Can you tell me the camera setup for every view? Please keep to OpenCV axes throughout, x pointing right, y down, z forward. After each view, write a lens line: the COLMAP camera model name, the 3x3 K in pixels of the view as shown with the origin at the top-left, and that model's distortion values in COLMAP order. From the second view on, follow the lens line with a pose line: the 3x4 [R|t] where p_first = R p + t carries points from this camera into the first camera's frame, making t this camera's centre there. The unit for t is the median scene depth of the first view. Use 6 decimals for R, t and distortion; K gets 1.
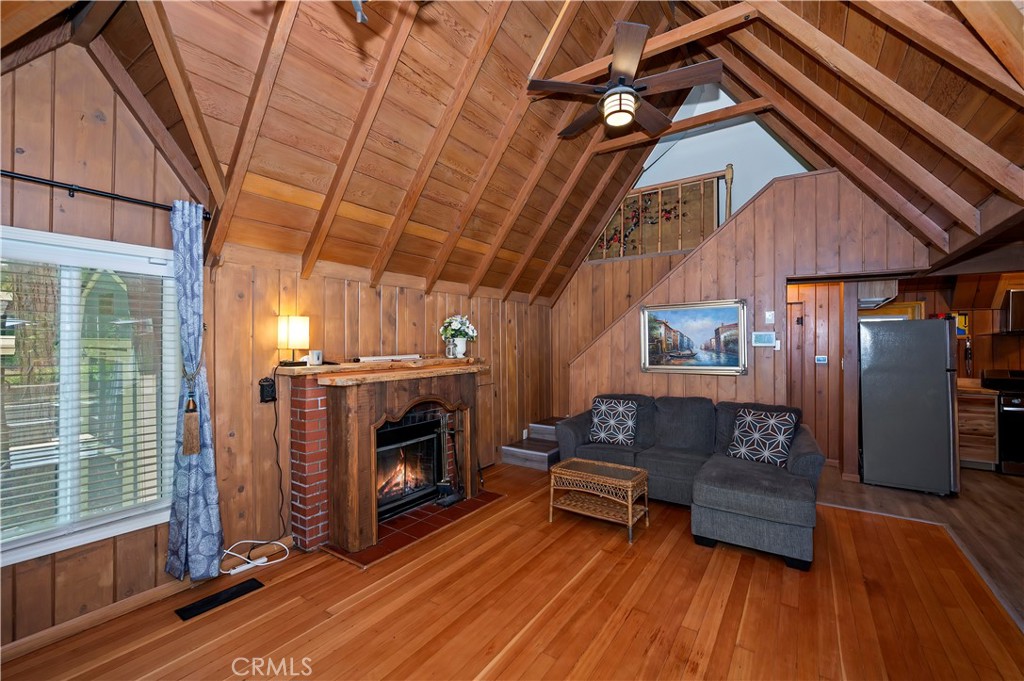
lens RADIAL K [[411.6, 0, 503.6], [0, 411.6, 344.4], [0, 0, 1]] dist [0.014320, -0.000501]
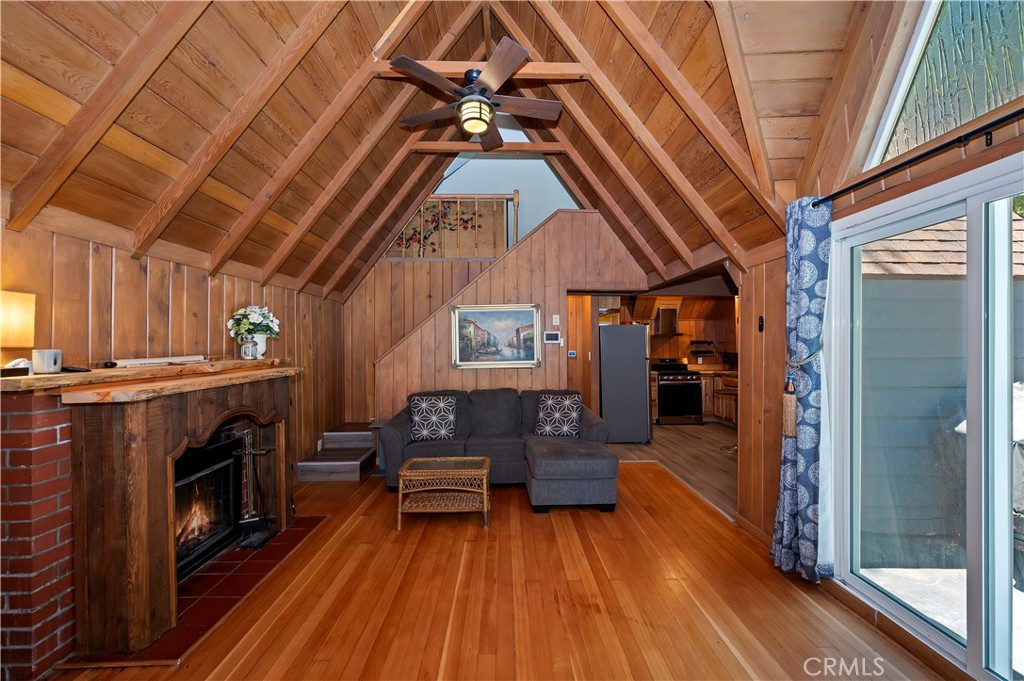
lens RADIAL K [[411.6, 0, 491.6], [0, 411.6, 343.0], [0, 0, 1]] dist [0.014320, -0.000501]
pose [[0.821891, -0.001536, 0.569643, -0.244057], [0.006871, 0.999950, -0.007218, 0.012696], [-0.569604, 0.009847, 0.821860, 0.100722]]
